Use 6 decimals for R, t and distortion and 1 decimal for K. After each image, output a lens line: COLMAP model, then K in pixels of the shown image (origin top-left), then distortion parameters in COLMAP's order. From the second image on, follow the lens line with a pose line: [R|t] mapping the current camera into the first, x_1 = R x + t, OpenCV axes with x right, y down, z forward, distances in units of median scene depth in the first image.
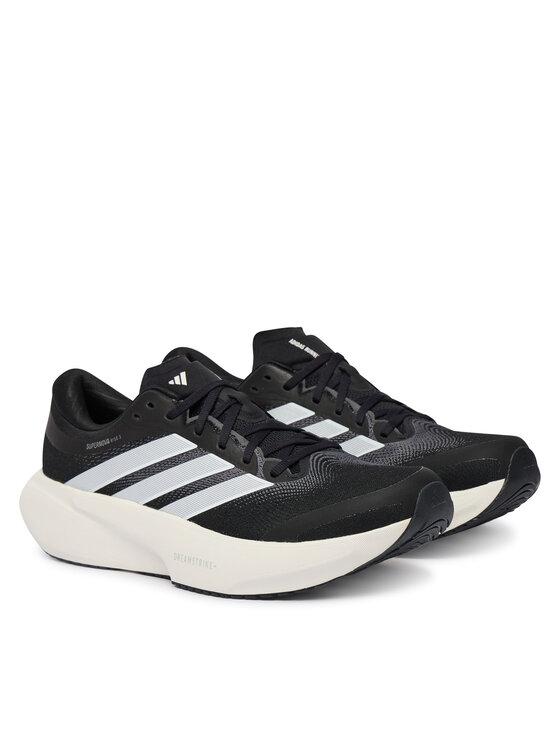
lens RADIAL K [[2194.7, 0, 280.1], [0, 2194.7, 373.1], [0, 0, 1]] dist [-0.031665, 0.000000]
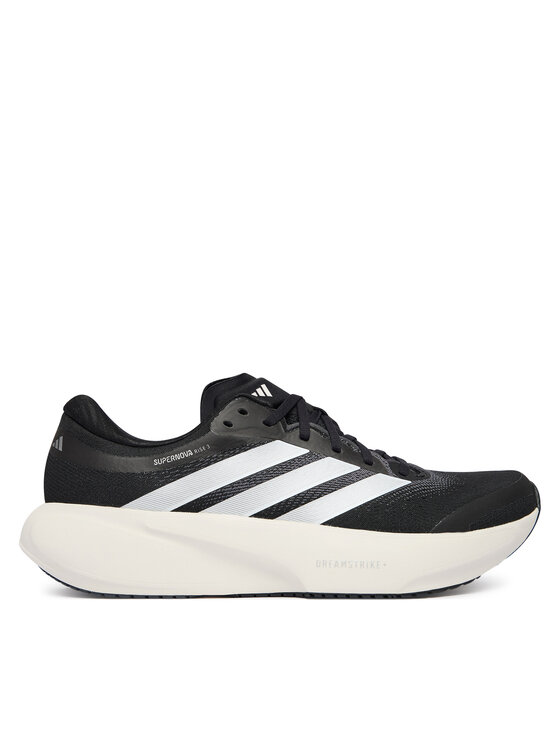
lens RADIAL K [[1099.8, 0, 280.1], [0, 1099.8, 373.5], [0, 0, 1]] dist [-0.041438, 0.000000]
pose [[0.739511, 0.103386, 0.665158, -0.366768], [0.067047, 0.971908, -0.225607, 0.107101], [-0.669797, 0.211436, 0.711805, 0.657948]]
